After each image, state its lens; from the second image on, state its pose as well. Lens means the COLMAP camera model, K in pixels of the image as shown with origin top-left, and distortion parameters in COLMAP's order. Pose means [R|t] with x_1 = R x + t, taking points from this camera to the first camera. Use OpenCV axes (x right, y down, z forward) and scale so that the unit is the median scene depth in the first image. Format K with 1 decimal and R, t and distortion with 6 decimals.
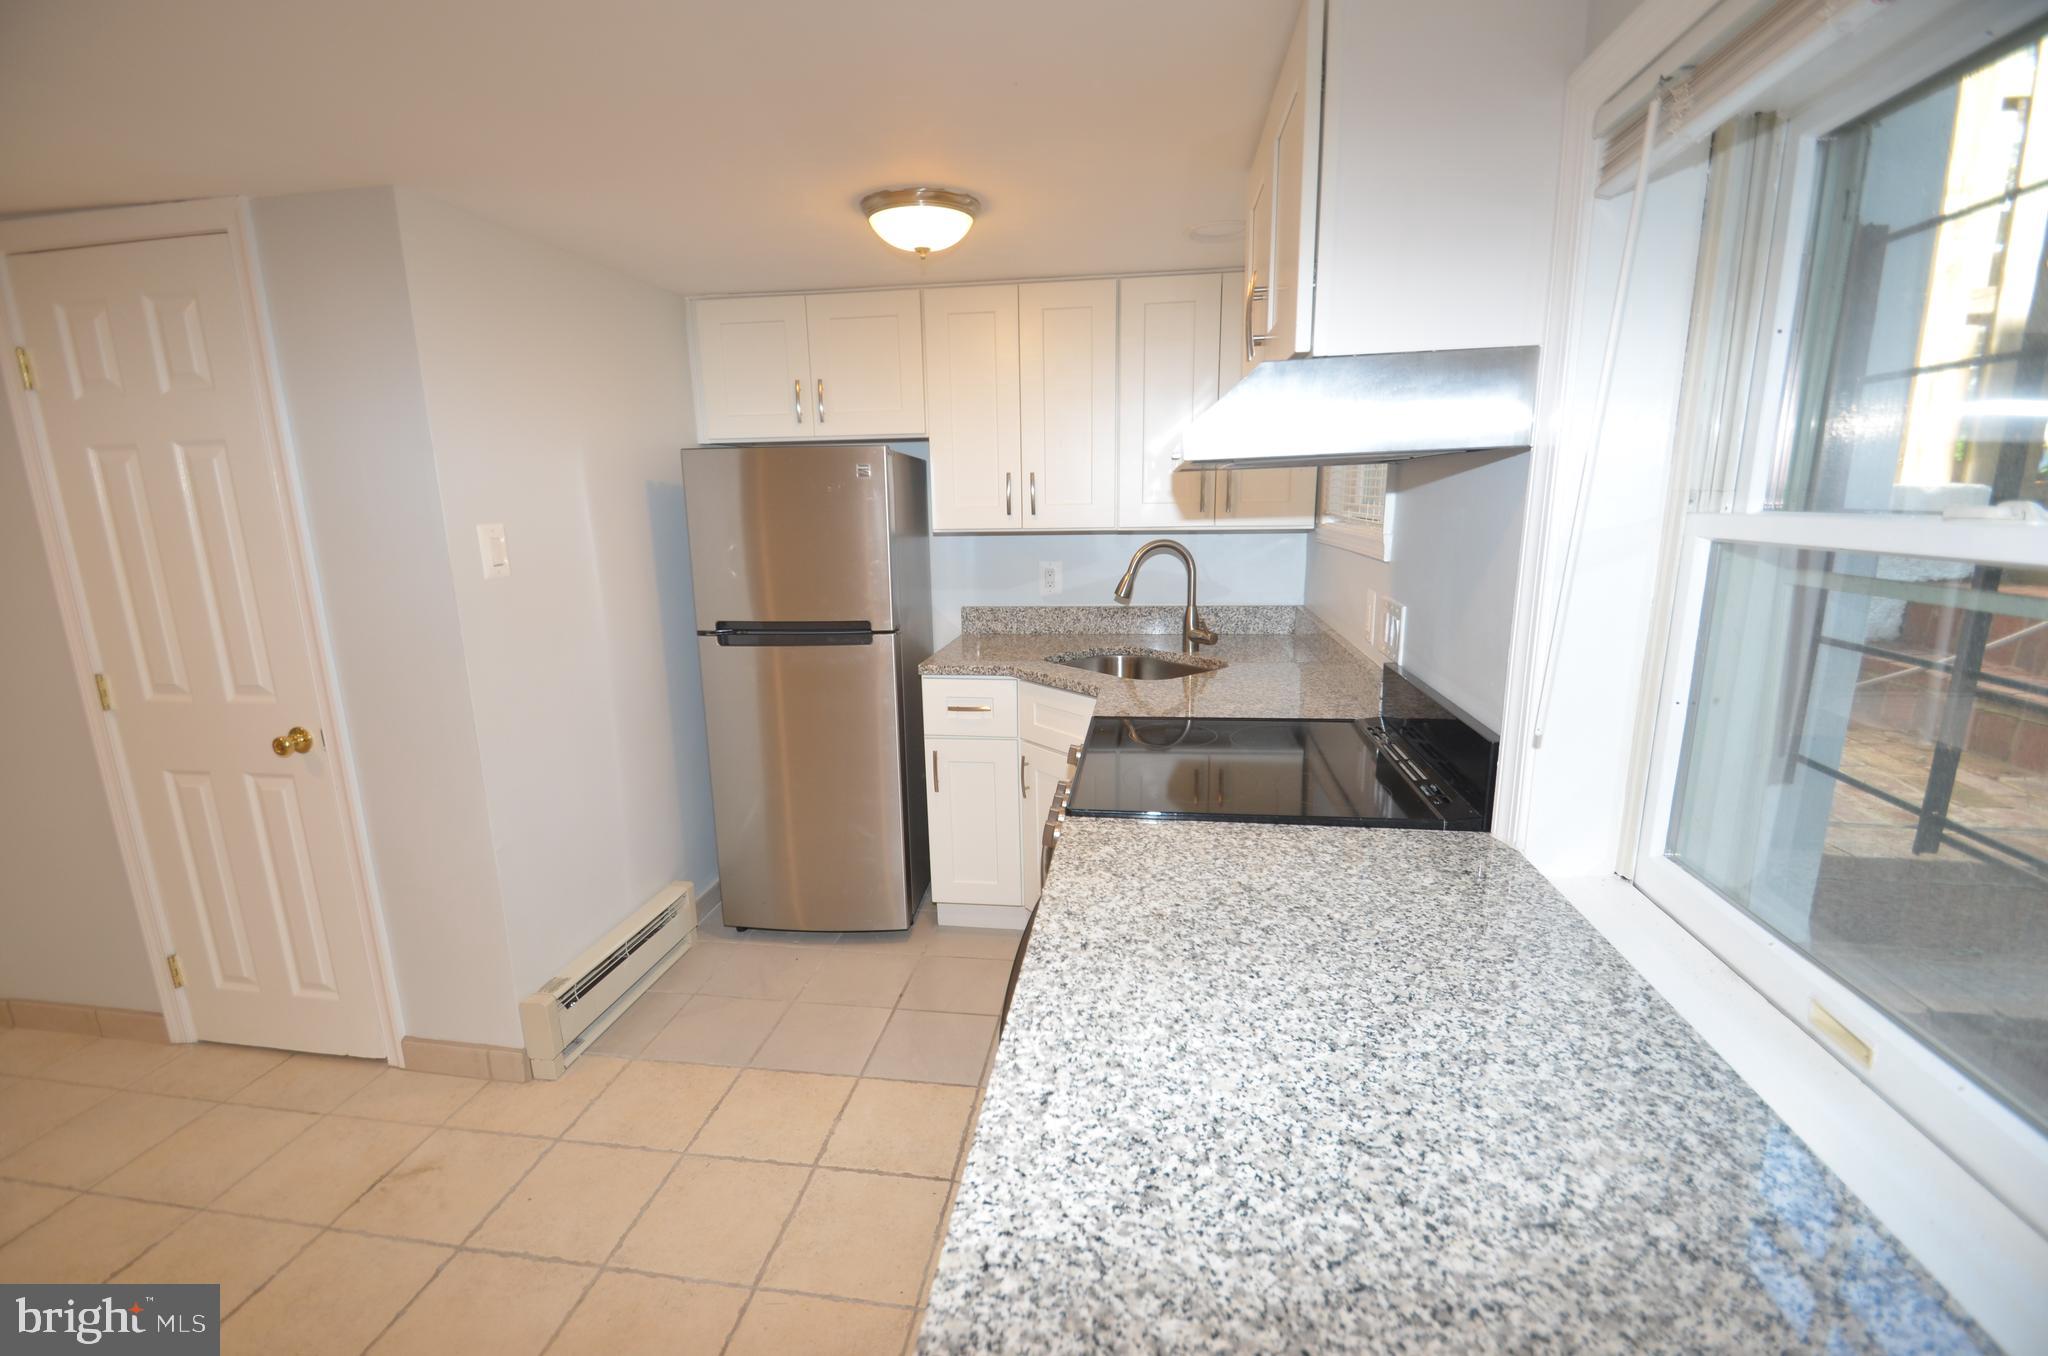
lens RADIAL K [[889.7, 0, 1009.0], [0, 889.7, 698.9], [0, 0, 1]] dist [0.002786, -0.009771]
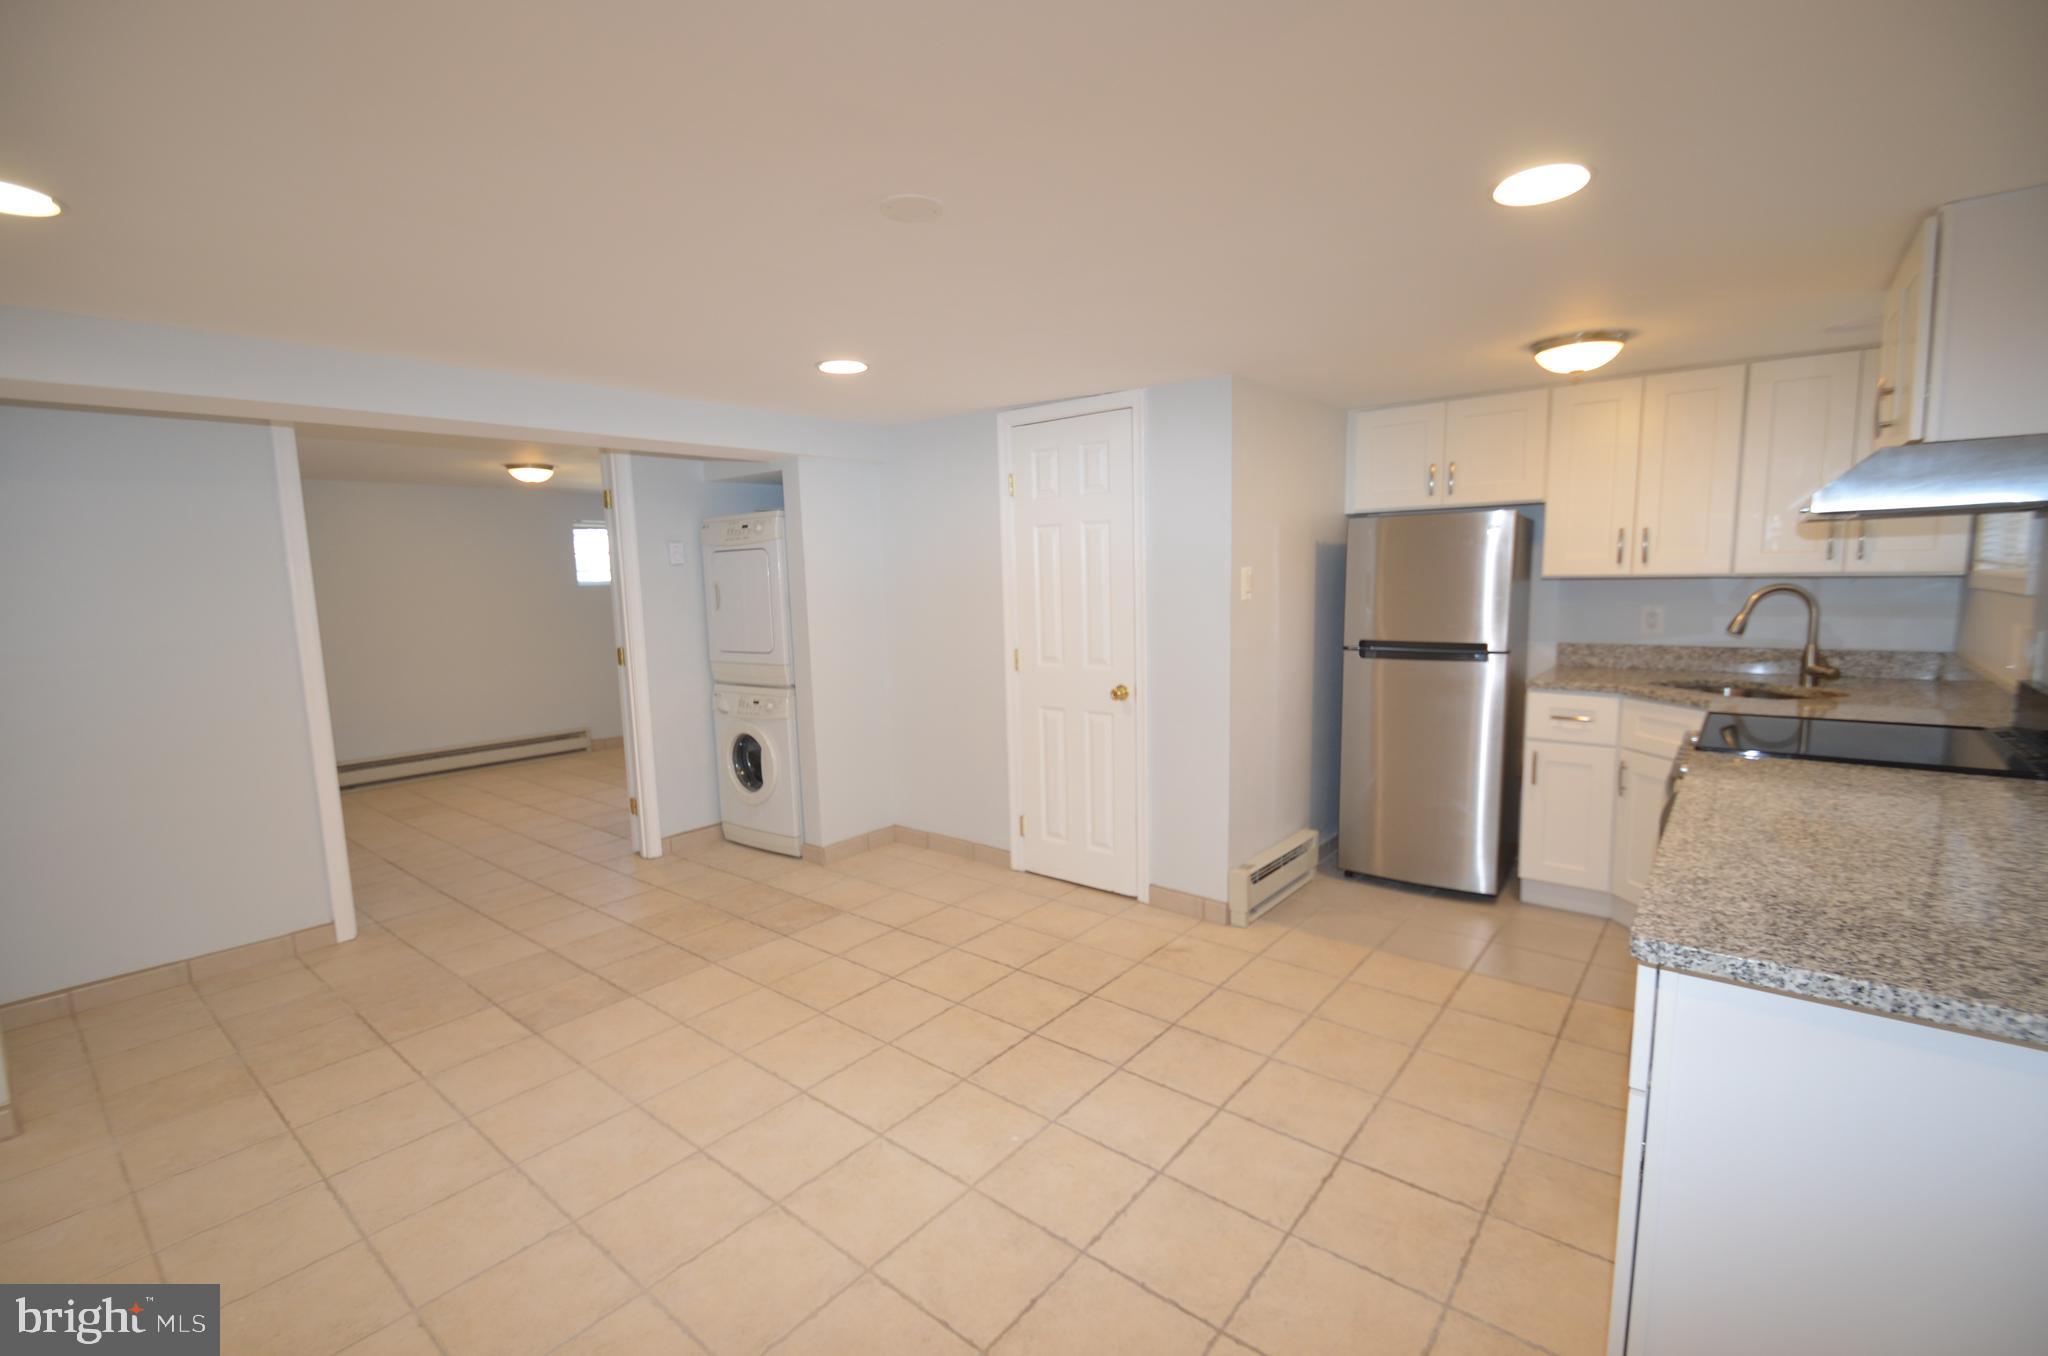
lens RADIAL K [[889.7, 0, 1008.2], [0, 889.7, 695.6], [0, 0, 1]] dist [0.002786, -0.009771]
pose [[0.858047, 0.069114, -0.508899, -0.089999], [-0.107480, 0.993126, -0.046343, 0.121032], [0.502198, 0.094462, 0.859578, -0.452907]]
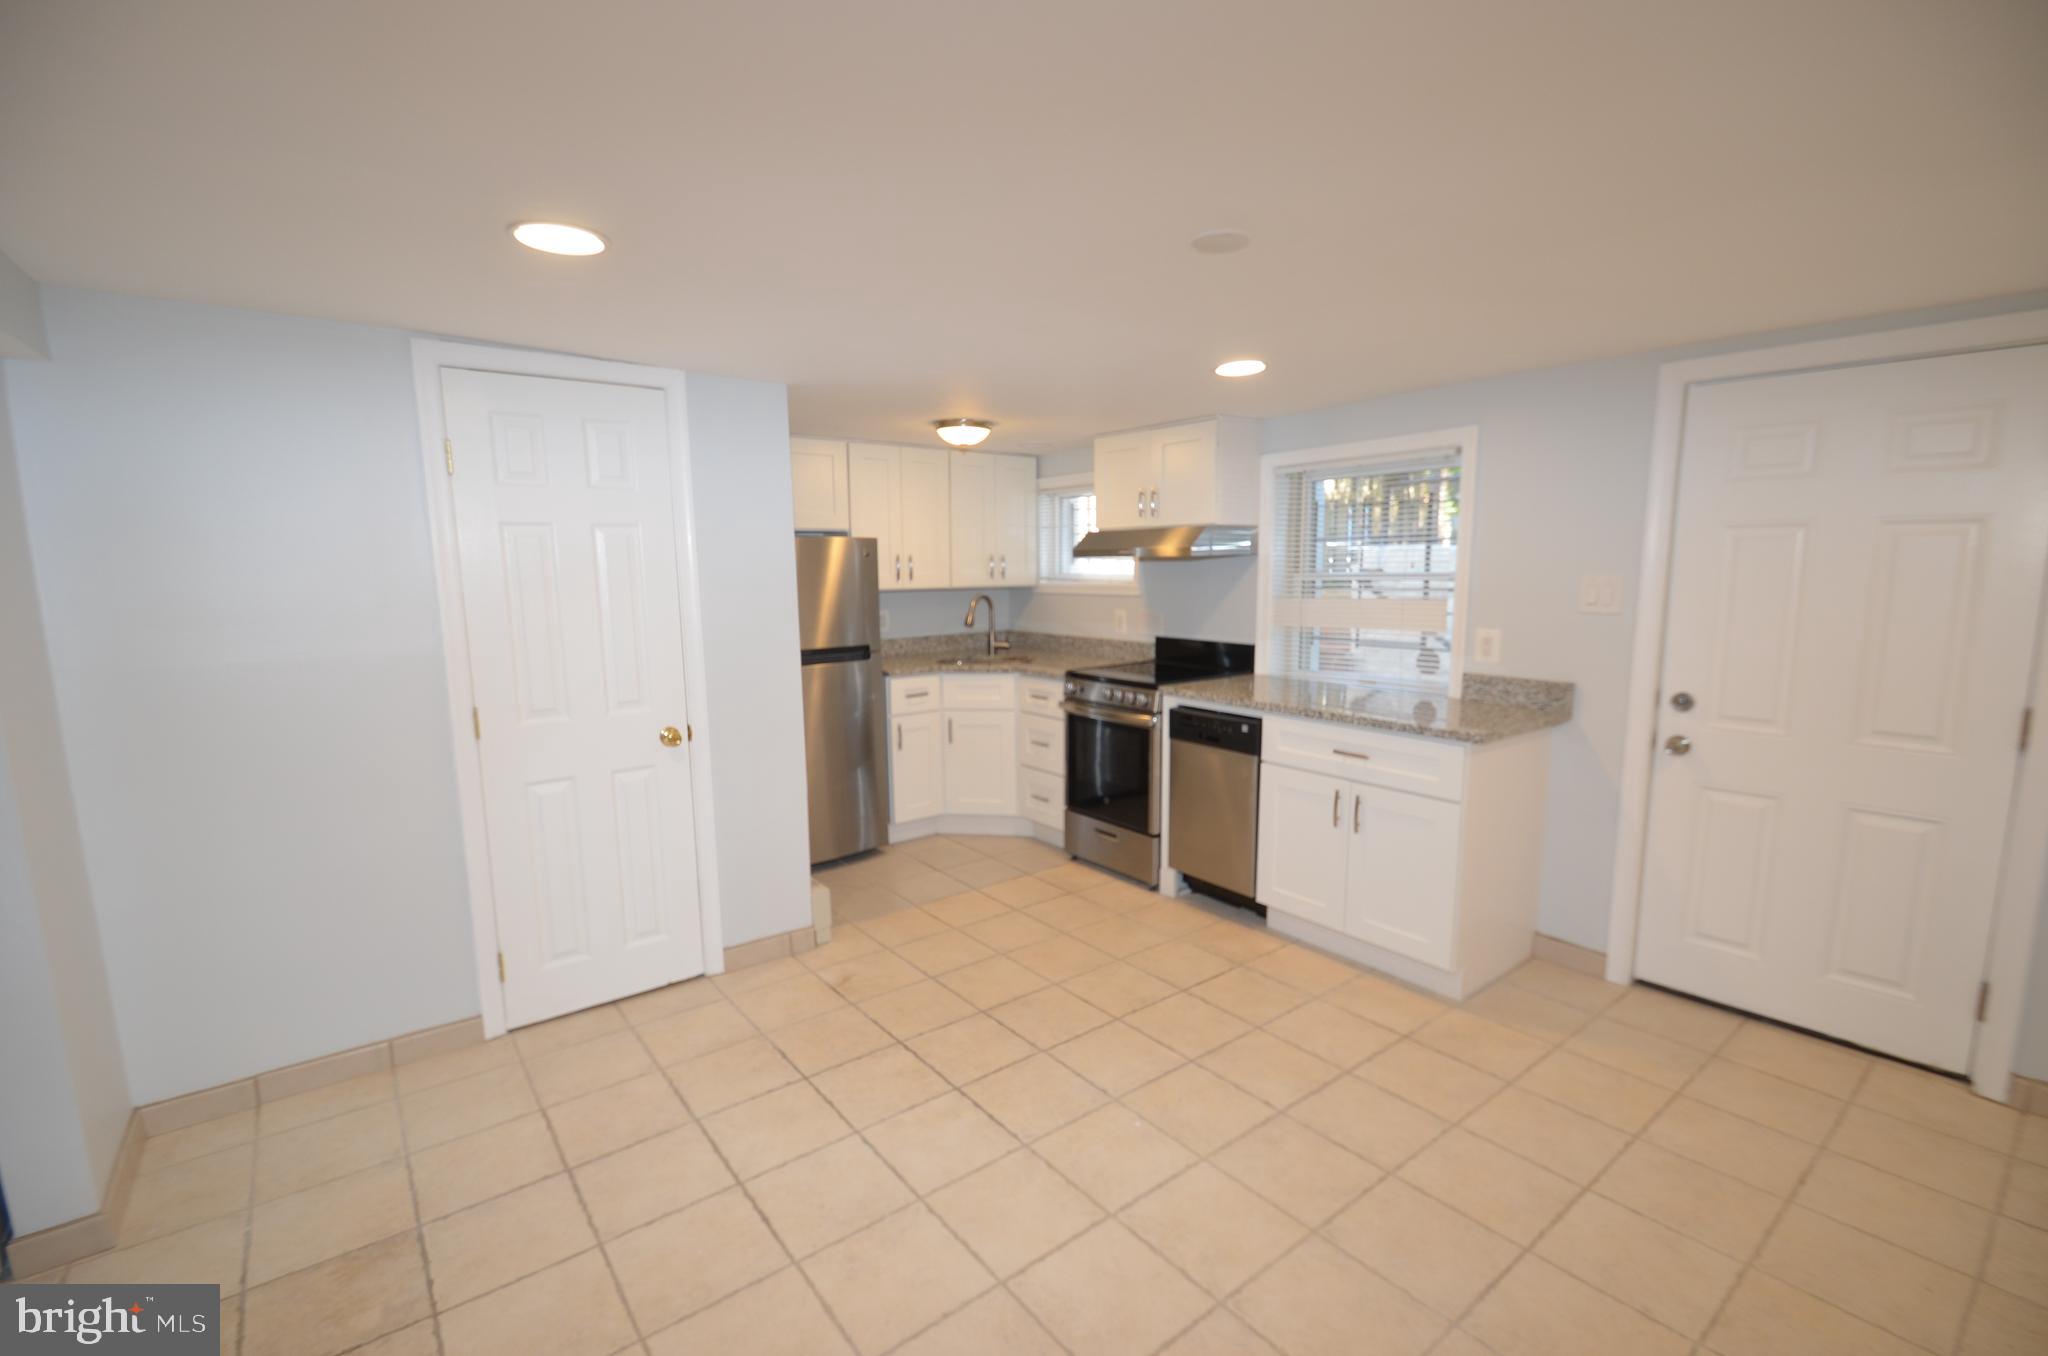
lens RADIAL K [[889.7, 0, 1021.2], [0, 889.7, 680.0], [0, 0, 1]] dist [0.002786, -0.009771]
pose [[0.690558, -0.083293, 0.718465, -1.105419], [0.158016, 0.986725, -0.037486, 0.076715], [-0.705805, 0.139415, 0.694553, -0.294070]]
